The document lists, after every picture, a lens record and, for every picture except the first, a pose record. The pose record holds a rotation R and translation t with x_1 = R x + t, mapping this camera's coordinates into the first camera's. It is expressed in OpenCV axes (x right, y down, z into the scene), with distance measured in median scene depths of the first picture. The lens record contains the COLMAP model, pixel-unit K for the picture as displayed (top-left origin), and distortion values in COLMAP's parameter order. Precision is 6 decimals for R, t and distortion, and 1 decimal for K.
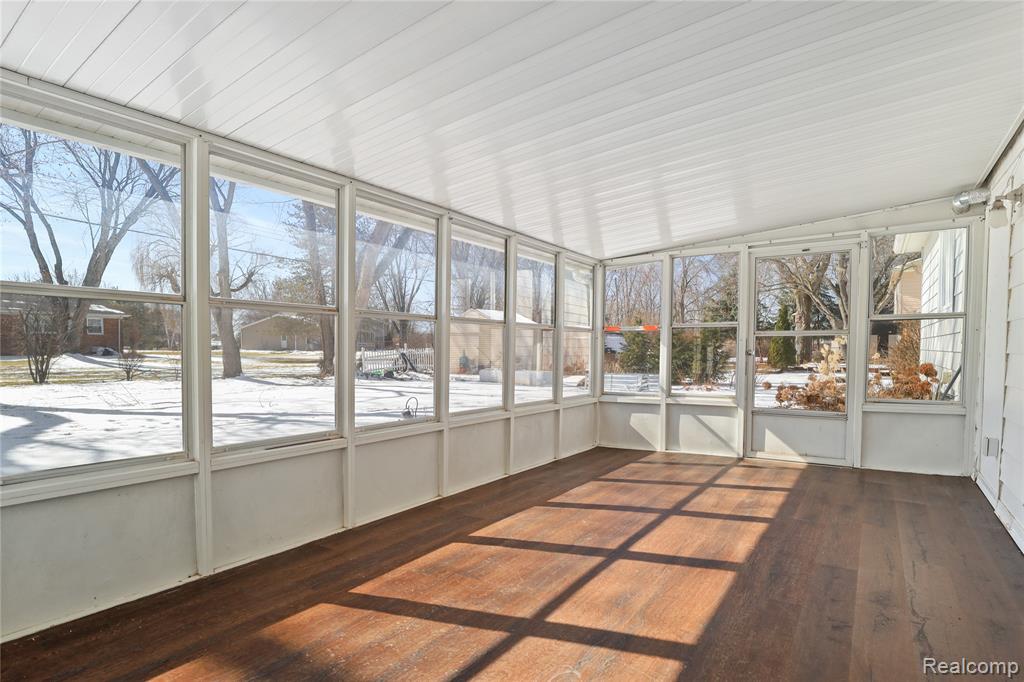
lens RADIAL K [[476.8, 0, 512.4], [0, 476.8, 344.2], [0, 0, 1]] dist [-0.035668, 0.006225]
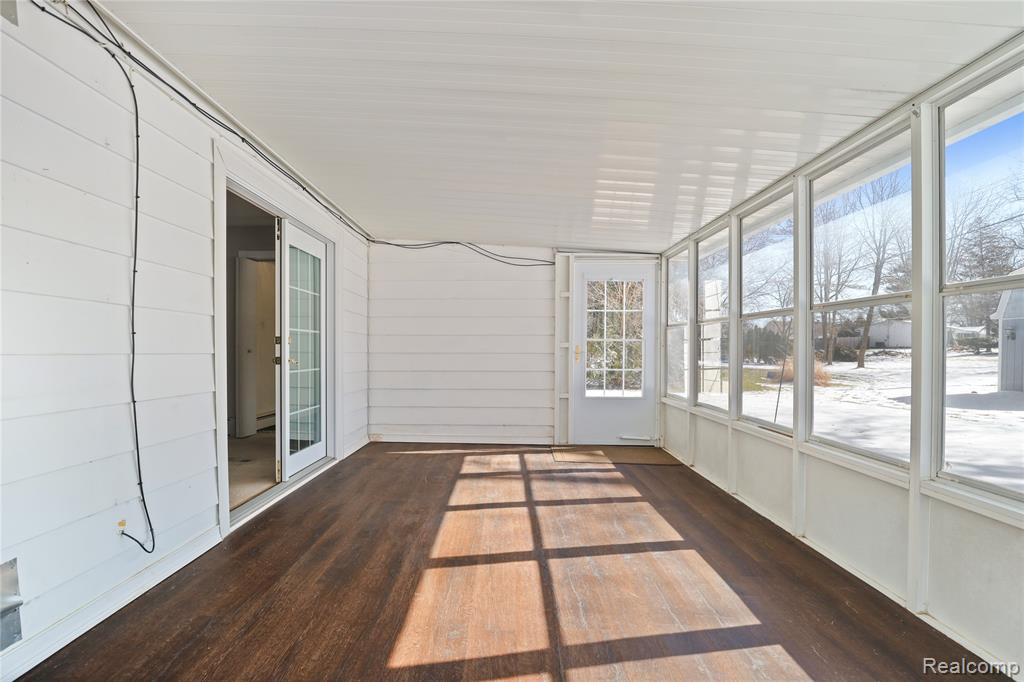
lens RADIAL K [[476.8, 0, 512.3], [0, 476.8, 345.7], [0, 0, 1]] dist [-0.035668, 0.006225]
pose [[-0.785000, -0.007679, -0.619449, 0.968352], [0.005996, 0.999782, -0.019993, 0.023522], [0.619467, -0.019409, -0.784782, 1.905039]]
